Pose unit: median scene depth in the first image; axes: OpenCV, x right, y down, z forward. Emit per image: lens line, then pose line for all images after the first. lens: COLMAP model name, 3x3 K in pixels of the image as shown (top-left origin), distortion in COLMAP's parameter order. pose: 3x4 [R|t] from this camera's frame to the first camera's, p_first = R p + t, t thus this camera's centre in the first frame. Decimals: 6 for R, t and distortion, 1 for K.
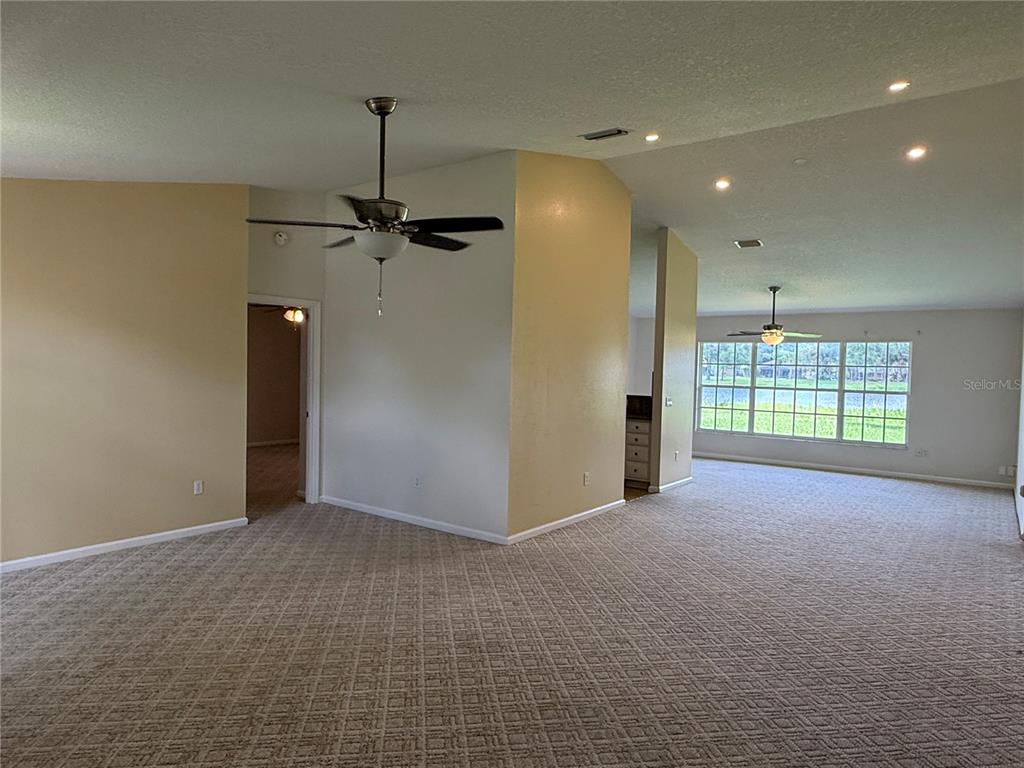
lens RADIAL K [[652.5, 0, 512.0], [0, 652.5, 384.0], [0, 0, 1]] dist [0.005399, 0.001593]
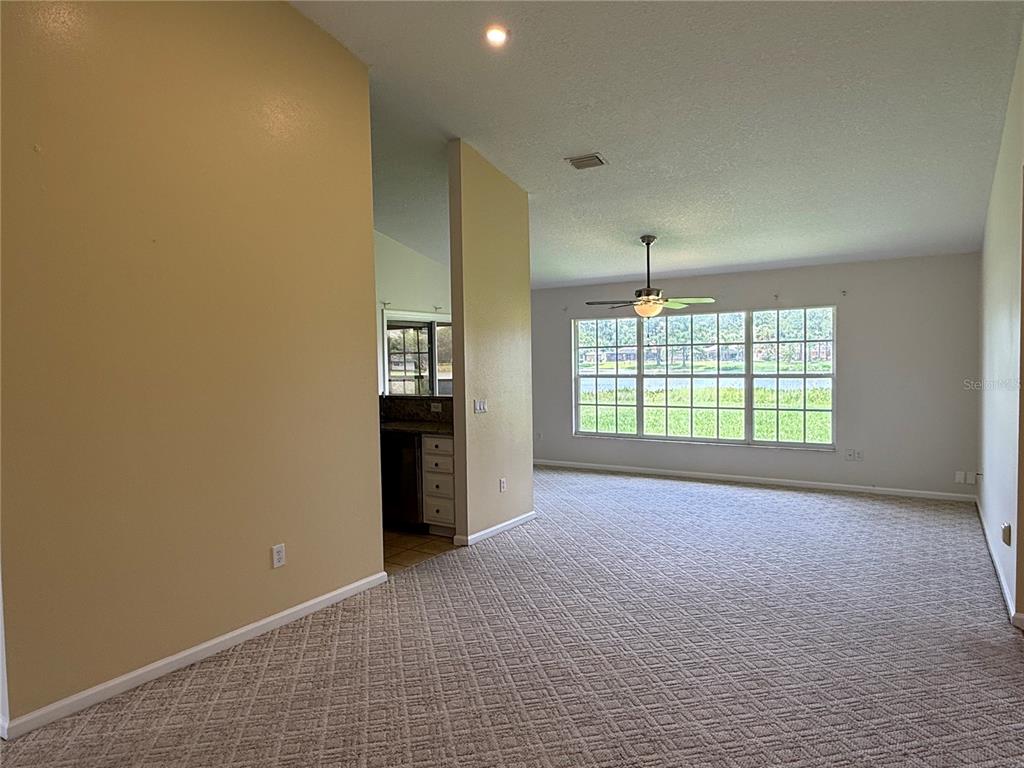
lens RADIAL K [[644.5, 0, 512.0], [0, 644.5, 384.0], [0, 0, 1]] dist [0.002901, -0.001135]
pose [[0.997129, -0.044128, 0.061532, 0.199312], [0.043382, 0.998969, 0.013407, -0.002252], [-0.062061, -0.010700, 0.998015, 0.295718]]
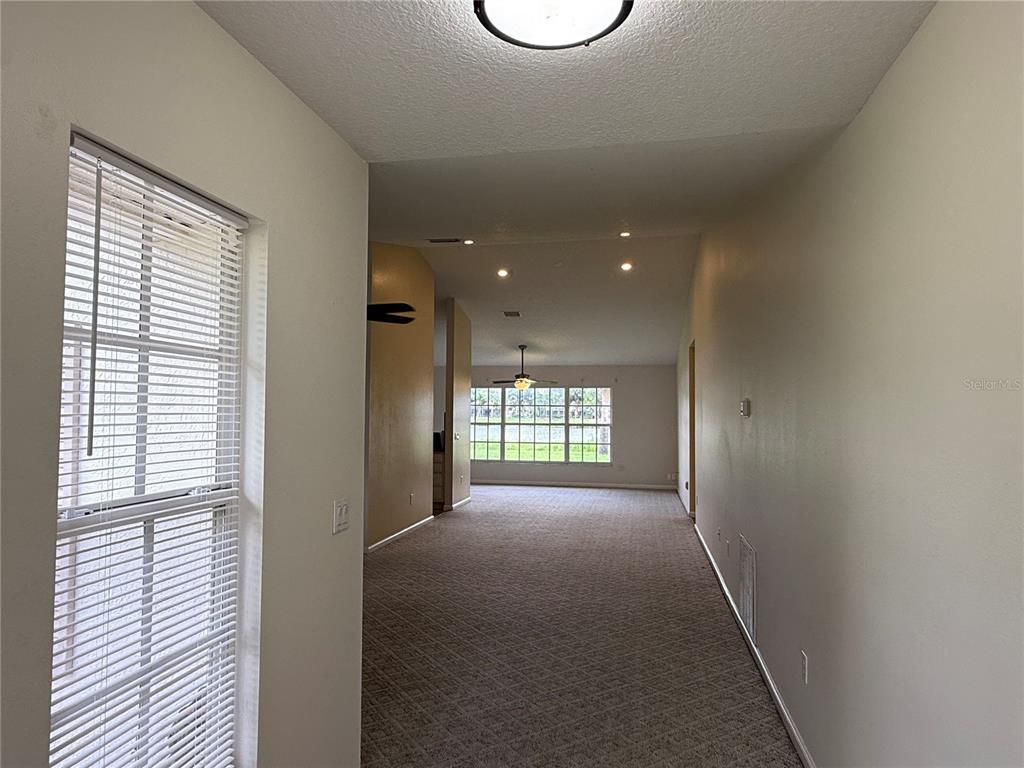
lens RADIAL K [[644.5, 0, 512.0], [0, 644.5, 384.0], [0, 0, 1]] dist [0.002901, -0.001135]
pose [[0.904465, 0.001487, 0.426546, -0.162757], [0.025884, 0.997960, -0.058366, 0.001816], [-0.425762, 0.063831, 0.902581, -0.141873]]
